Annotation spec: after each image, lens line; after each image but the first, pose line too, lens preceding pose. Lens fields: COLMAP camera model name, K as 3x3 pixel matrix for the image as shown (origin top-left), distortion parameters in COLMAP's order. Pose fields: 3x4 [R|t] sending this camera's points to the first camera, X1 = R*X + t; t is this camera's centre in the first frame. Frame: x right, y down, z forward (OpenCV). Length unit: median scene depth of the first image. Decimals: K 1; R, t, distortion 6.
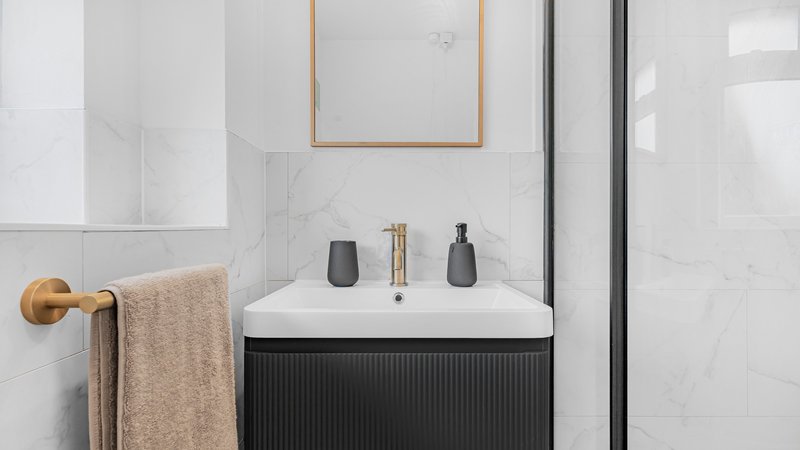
lens RADIAL K [[384.6, 0, 399.7], [0, 384.6, 228.6], [0, 0, 1]] dist [-0.006886, -0.000851]
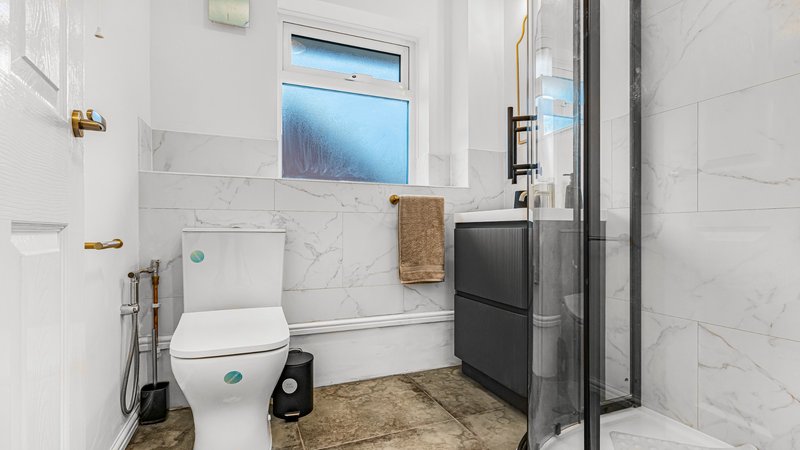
lens RADIAL K [[384.6, 0, 399.7], [0, 384.6, 228.8], [0, 0, 1]] dist [-0.006886, -0.000851]
pose [[0.357788, -0.006836, -0.933778, 1.327435], [0.006342, 0.999968, -0.004890, 0.210828], [0.933781, -0.004172, 0.357819, -0.257274]]
